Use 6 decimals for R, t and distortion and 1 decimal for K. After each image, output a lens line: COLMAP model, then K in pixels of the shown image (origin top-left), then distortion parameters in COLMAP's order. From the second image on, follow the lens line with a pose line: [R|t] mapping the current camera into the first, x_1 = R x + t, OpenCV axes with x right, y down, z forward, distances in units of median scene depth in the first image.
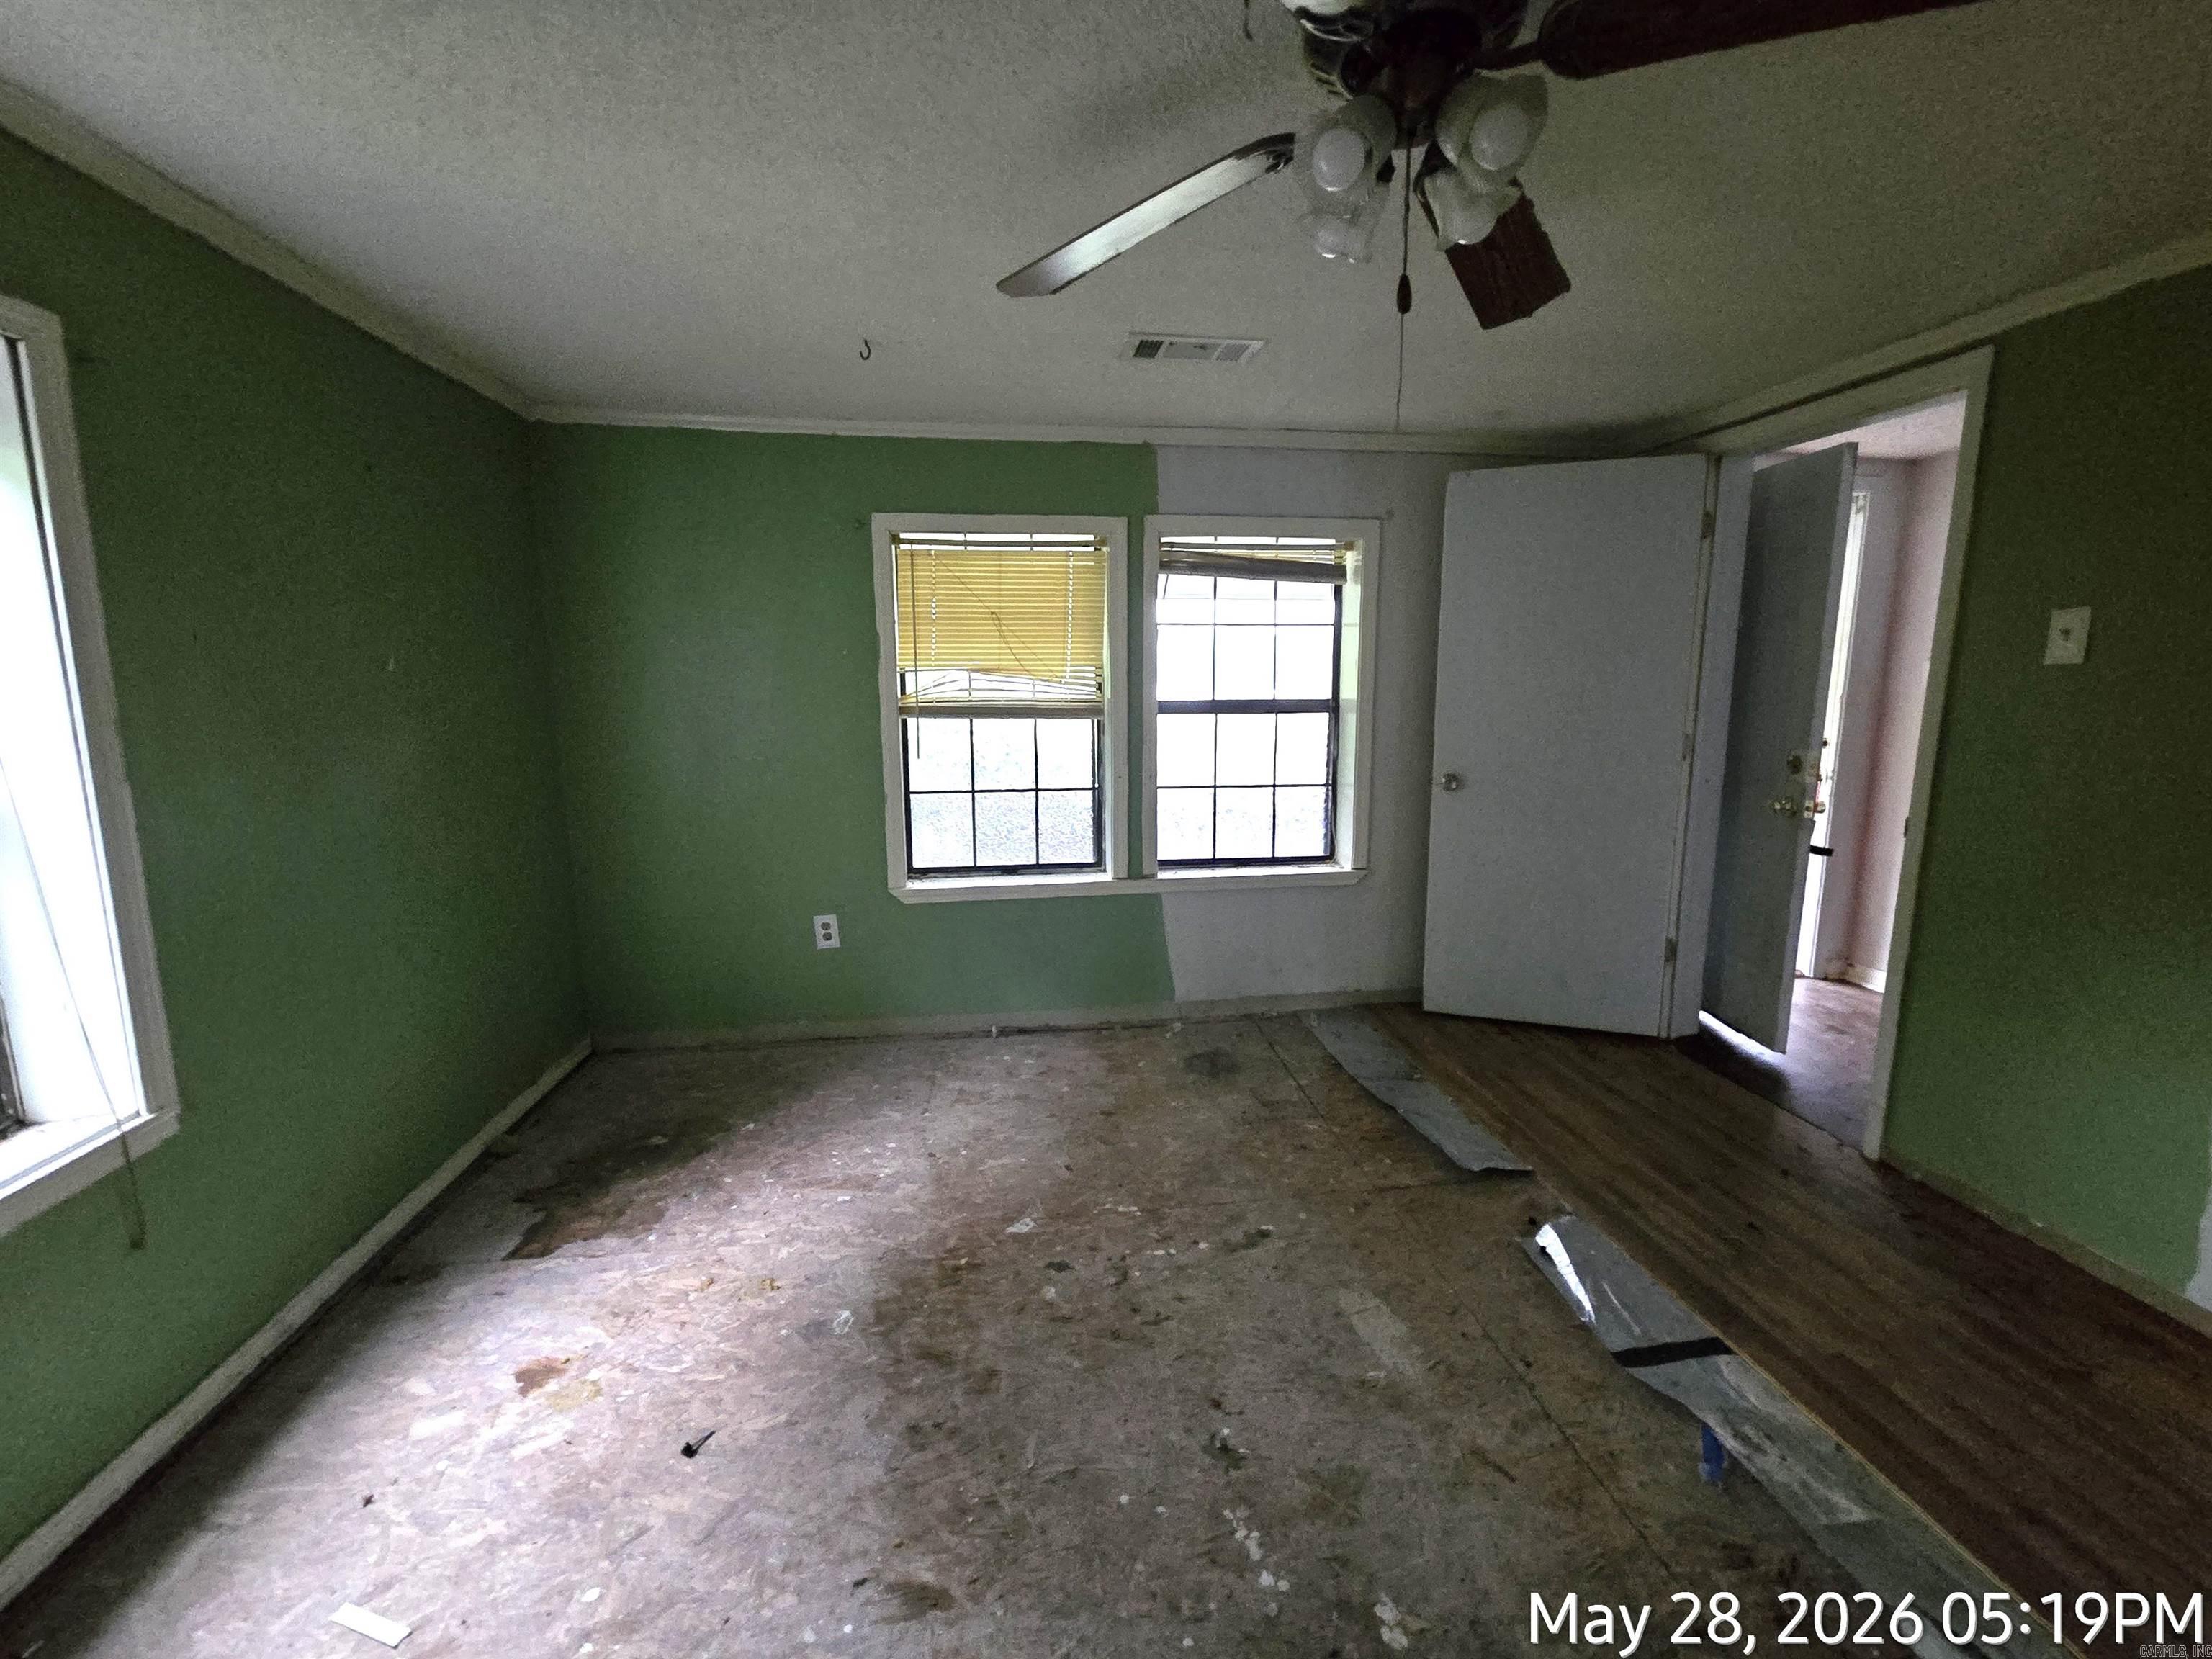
lens RADIAL K [[902.8, 0, 1100.6], [0, 902.8, 820.2], [0, 0, 1]] dist [-0.000781, -0.000310]
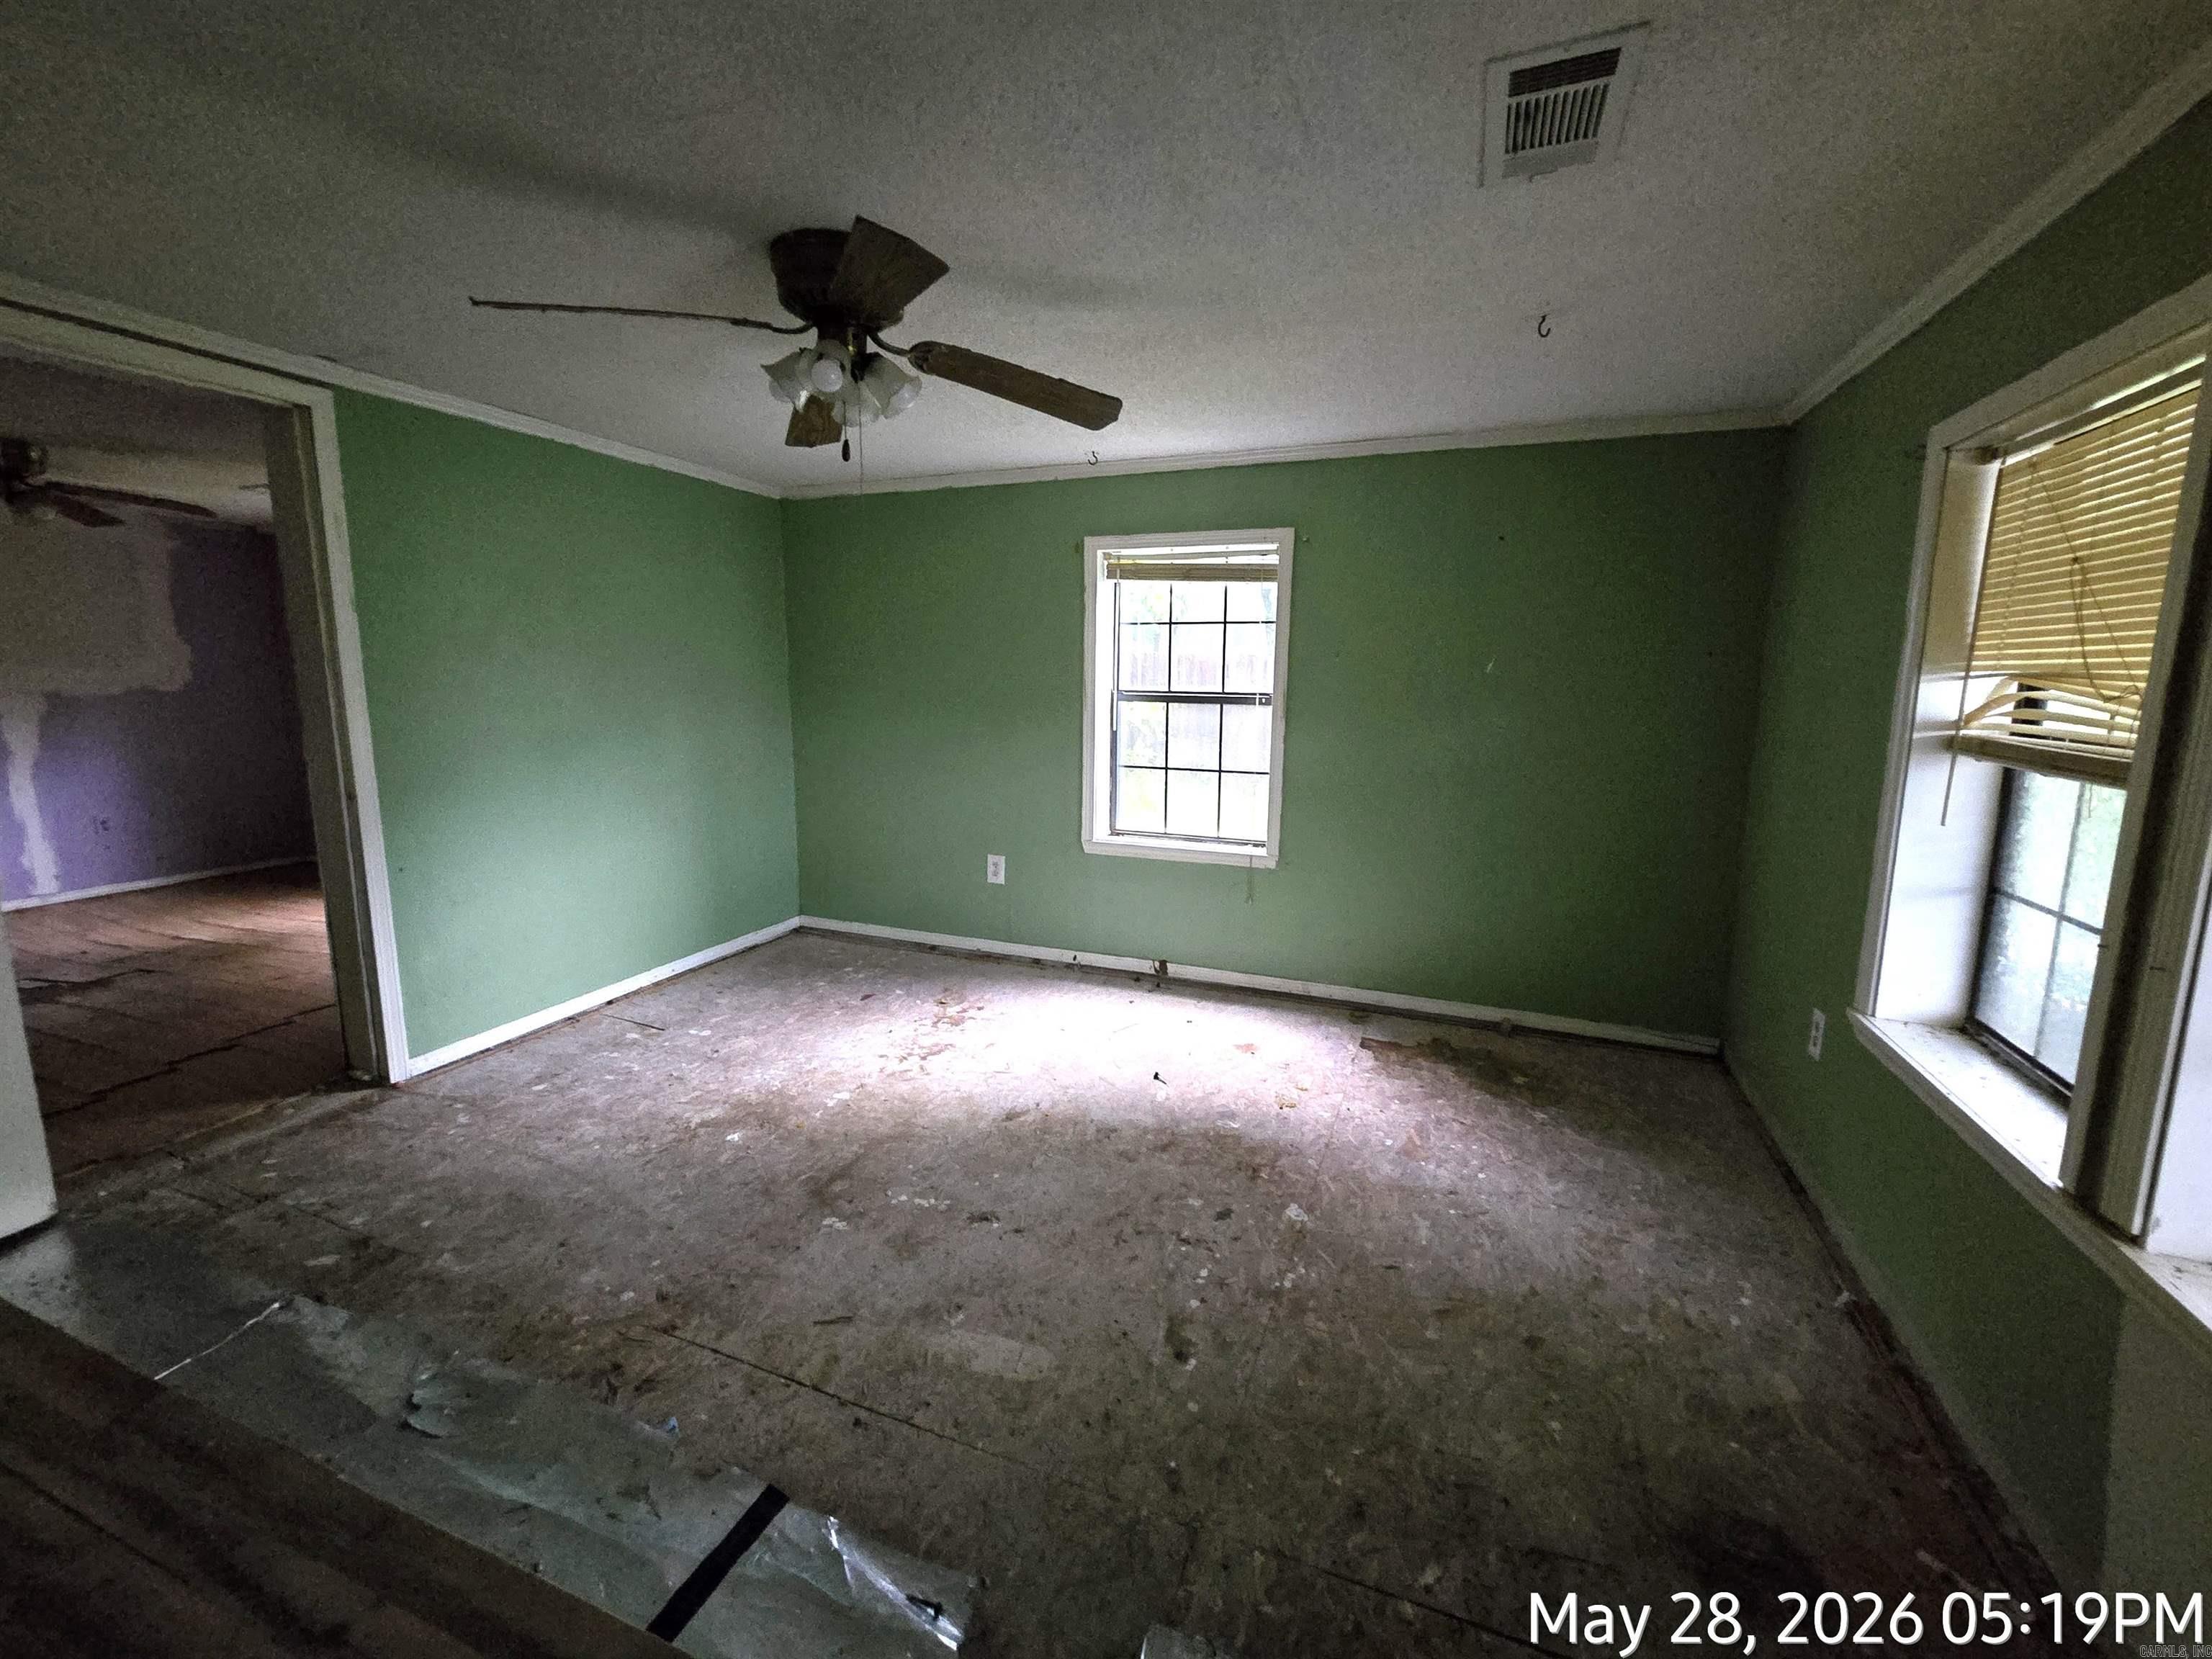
lens RADIAL K [[902.8, 0, 1100.6], [0, 902.8, 820.2], [0, 0, 1]] dist [-0.000781, -0.000310]
pose [[-0.487017, 0.141254, -0.861894, 0.896289], [-0.150236, 0.958577, 0.241990, -0.196992], [0.860374, 0.247341, -0.445622, 1.250672]]
